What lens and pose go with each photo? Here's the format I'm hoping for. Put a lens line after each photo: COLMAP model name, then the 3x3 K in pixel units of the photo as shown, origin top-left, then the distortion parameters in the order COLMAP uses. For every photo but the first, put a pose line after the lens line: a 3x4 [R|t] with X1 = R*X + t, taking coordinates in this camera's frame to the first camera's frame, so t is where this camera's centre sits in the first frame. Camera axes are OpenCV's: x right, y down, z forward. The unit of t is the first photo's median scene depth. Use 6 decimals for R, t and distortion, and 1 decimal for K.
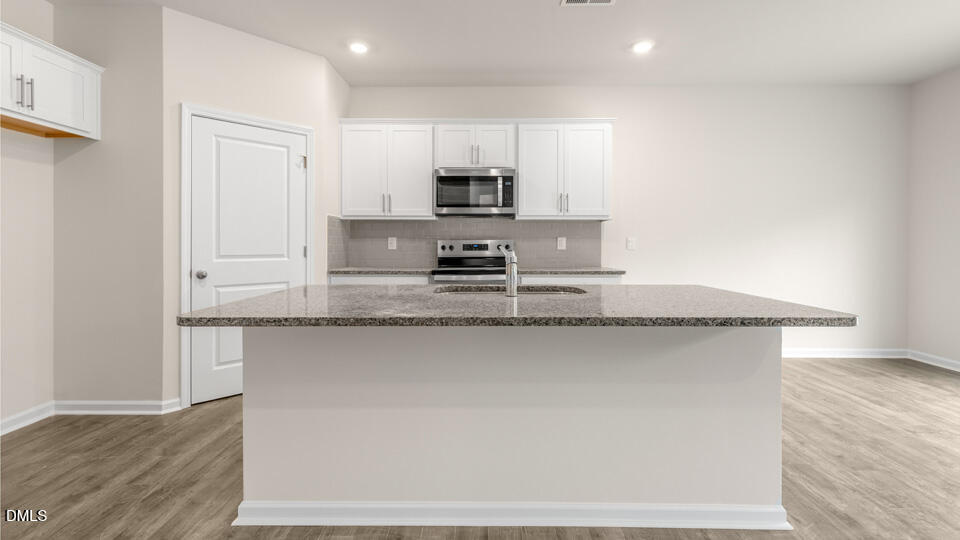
lens RADIAL K [[438.6, 0, 480.3], [0, 438.6, 251.6], [0, 0, 1]] dist [0.004489, 0.000208]
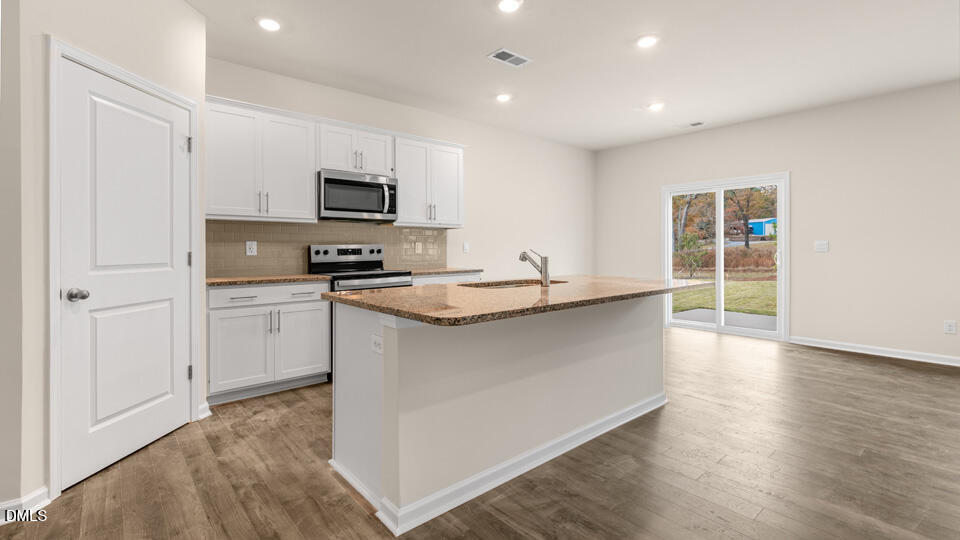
lens RADIAL K [[438.6, 0, 480.3], [0, 438.6, 251.6], [0, 0, 1]] dist [0.004489, 0.000208]
pose [[0.748359, -0.007937, 0.663247, -0.474996], [0.015168, 0.999872, -0.005149, -0.000832], [-0.663121, 0.013913, 0.748383, 0.060608]]
